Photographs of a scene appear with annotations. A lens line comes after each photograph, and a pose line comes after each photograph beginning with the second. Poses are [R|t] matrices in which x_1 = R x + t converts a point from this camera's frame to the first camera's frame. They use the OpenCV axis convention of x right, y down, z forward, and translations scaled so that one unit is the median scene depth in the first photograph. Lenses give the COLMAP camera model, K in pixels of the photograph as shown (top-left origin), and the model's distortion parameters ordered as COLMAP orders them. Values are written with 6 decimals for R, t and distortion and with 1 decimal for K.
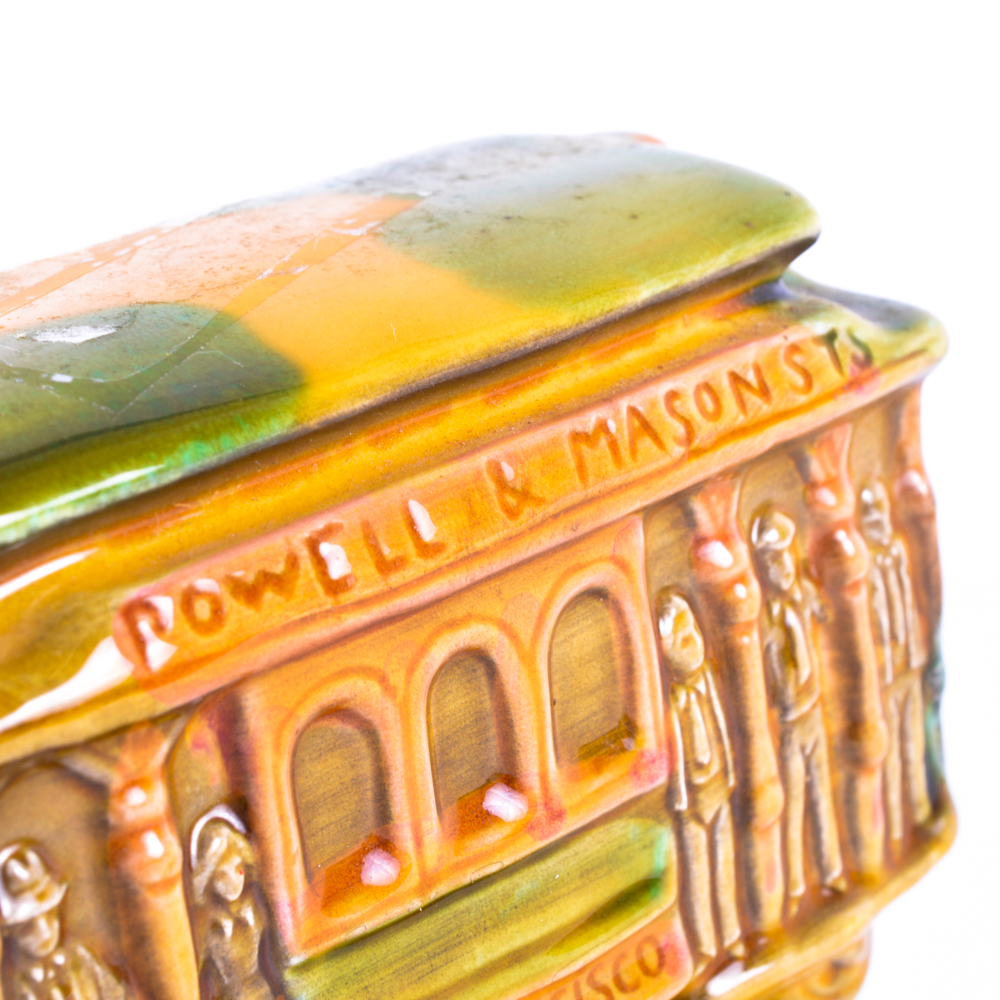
lens RADIAL K [[2951.9, 0, 500.0], [0, 2951.9, 500.0], [0, 0, 1]] dist [0.103164, -0.911678]
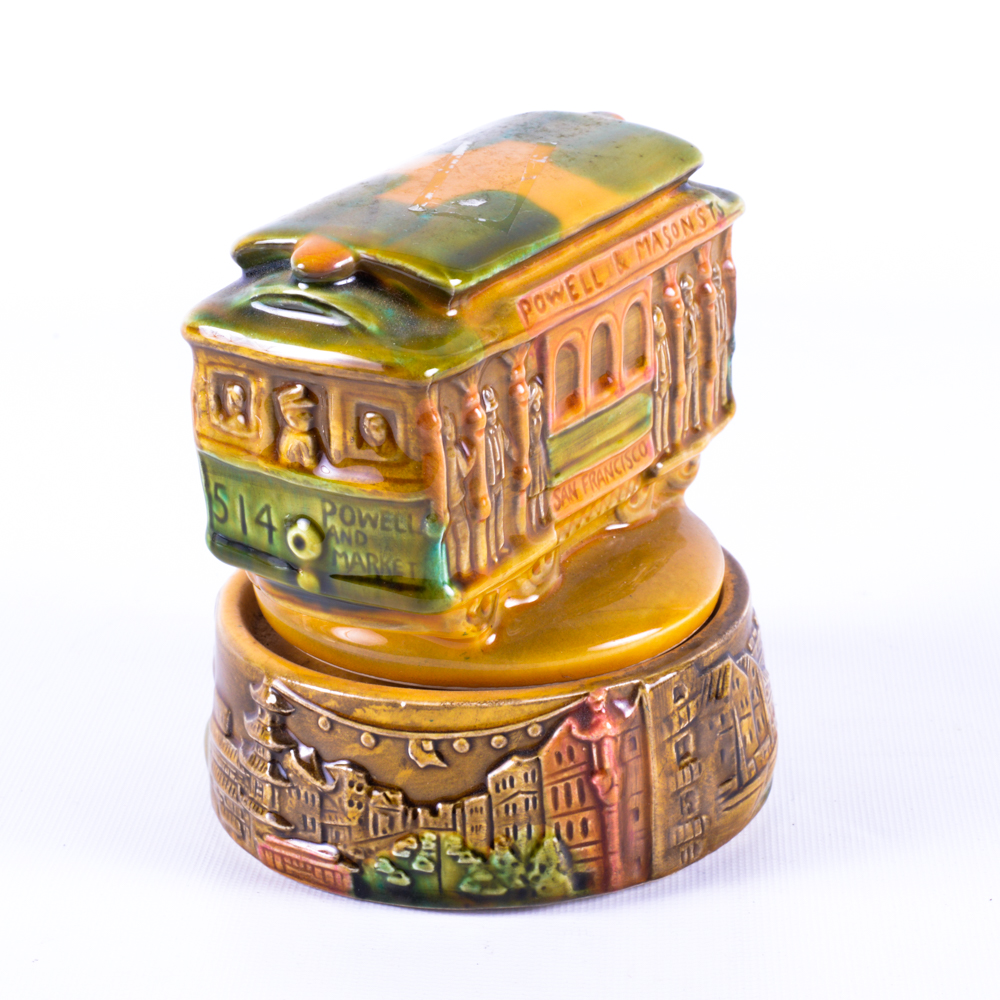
lens RADIAL K [[2951.9, 0, 500.0], [0, 2951.9, 500.0], [0, 0, 1]] dist [0.103164, -0.911678]
pose [[0.970628, -0.004512, 0.240542, -0.687489], [-0.011771, 0.997736, 0.066213, 0.031688], [-0.240297, -0.067099, 0.968378, -1.450189]]
